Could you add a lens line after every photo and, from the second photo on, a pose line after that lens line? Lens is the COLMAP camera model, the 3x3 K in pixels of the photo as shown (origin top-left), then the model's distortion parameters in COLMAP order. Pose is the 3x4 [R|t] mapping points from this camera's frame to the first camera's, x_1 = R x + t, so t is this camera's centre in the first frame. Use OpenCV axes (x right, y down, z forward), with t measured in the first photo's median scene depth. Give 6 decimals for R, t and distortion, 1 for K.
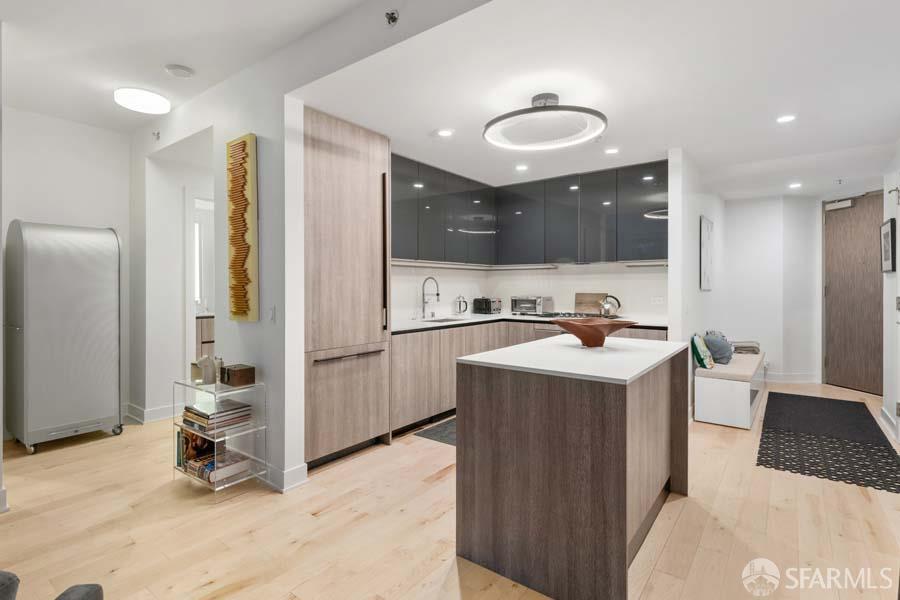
lens RADIAL K [[441.1, 0, 454.6], [0, 441.1, 286.3], [0, 0, 1]] dist [0.008019, 0.000280]
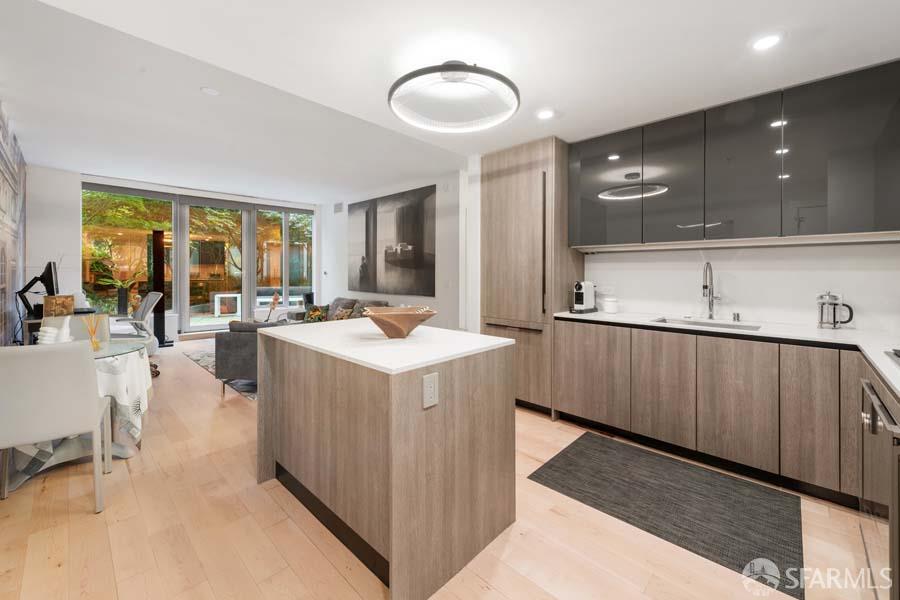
lens RADIAL K [[363.3, 0, 458.1], [0, 363.3, 269.2], [0, 0, 1]] dist [0.001996, 0.000064]
pose [[-0.114112, -0.006047, -0.993449, 0.731324], [-0.004100, 0.999976, -0.005616, -0.005064], [0.993459, 0.003433, -0.114134, 0.838206]]
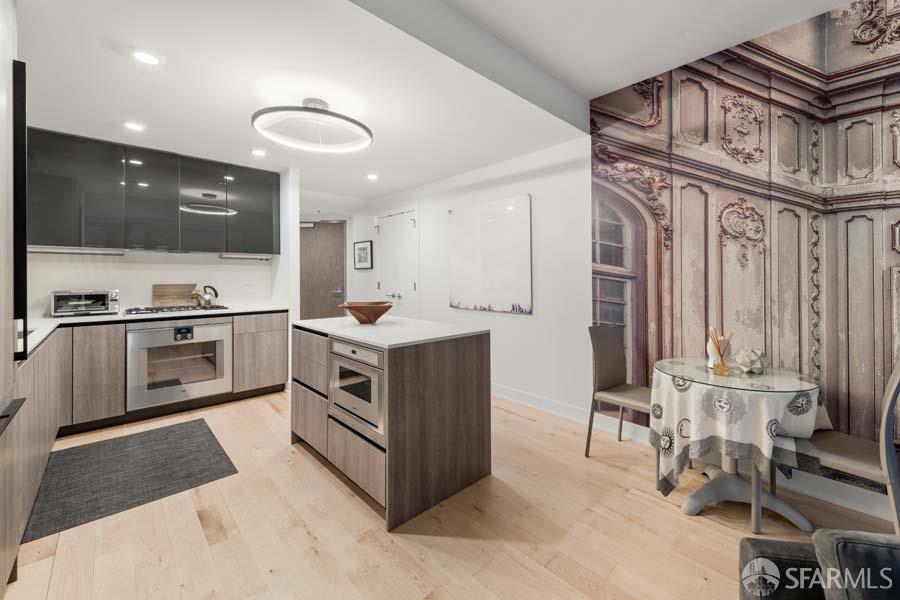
lens RADIAL K [[360.9, 0, 451.8], [0, 360.9, 275.3], [0, 0, 1]] dist [0.013415, -0.000106]
pose [[0.181779, 0.002863, 0.983335, -0.462816], [0.001064, 0.999995, -0.003109, -0.000115], [-0.983339, 0.001612, 0.181775, 0.391853]]
